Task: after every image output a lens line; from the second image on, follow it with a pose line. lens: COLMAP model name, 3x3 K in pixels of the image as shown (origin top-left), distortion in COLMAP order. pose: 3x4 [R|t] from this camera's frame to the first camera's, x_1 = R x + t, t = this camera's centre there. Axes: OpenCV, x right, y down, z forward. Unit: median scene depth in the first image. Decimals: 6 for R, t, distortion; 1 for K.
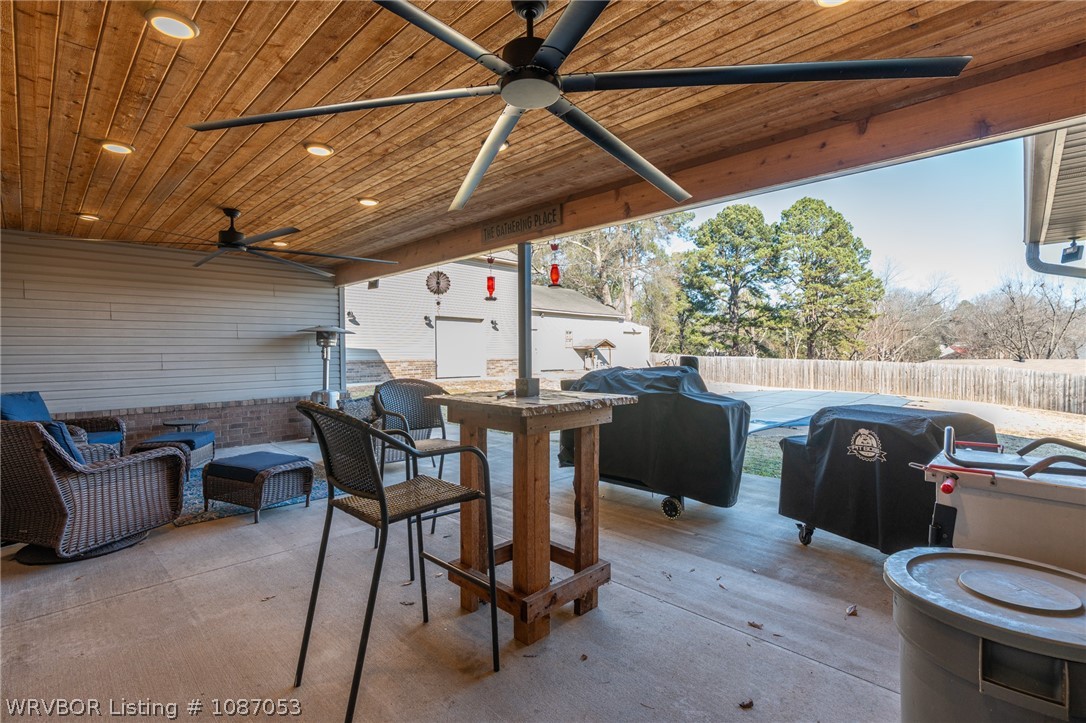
lens RADIAL K [[520.2, 0, 543.0], [0, 520.2, 361.5], [0, 0, 1]] dist [-0.000685, 0.000017]
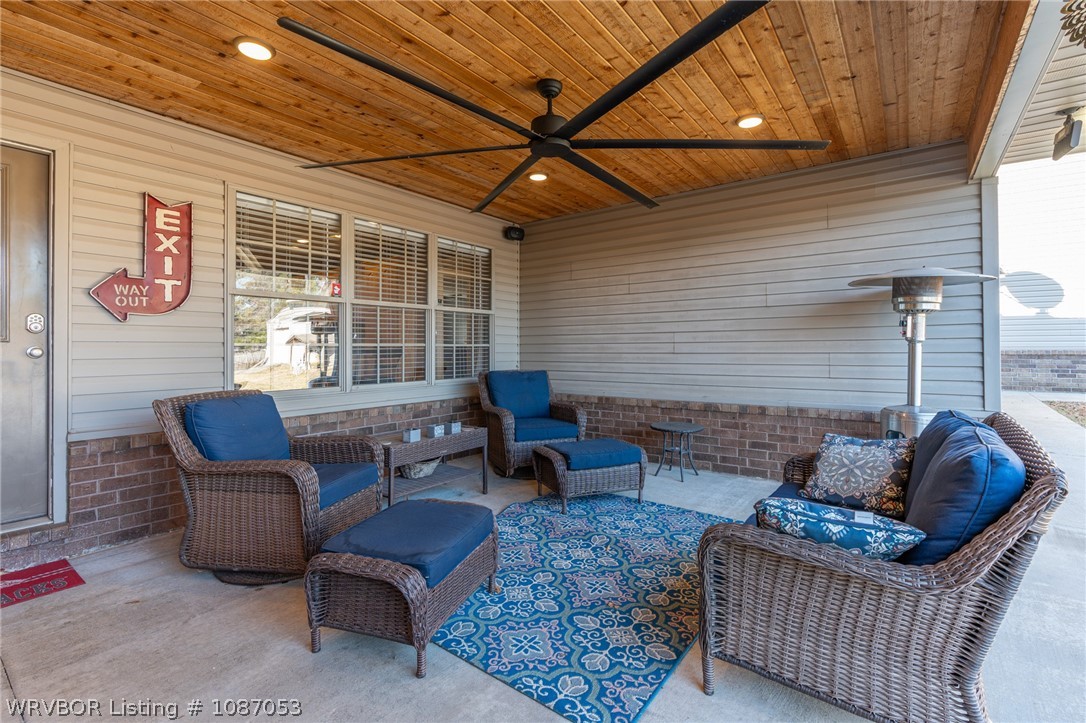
lens RADIAL K [[501.7, 0, 539.2], [0, 501.7, 343.5], [0, 0, 1]] dist [0.000318, 0.000599]
pose [[0.139080, 0.001054, -0.990281, -0.023740], [-0.018368, 0.999830, -0.001515, 0.006253], [0.990111, 0.018400, 0.139076, 0.683711]]
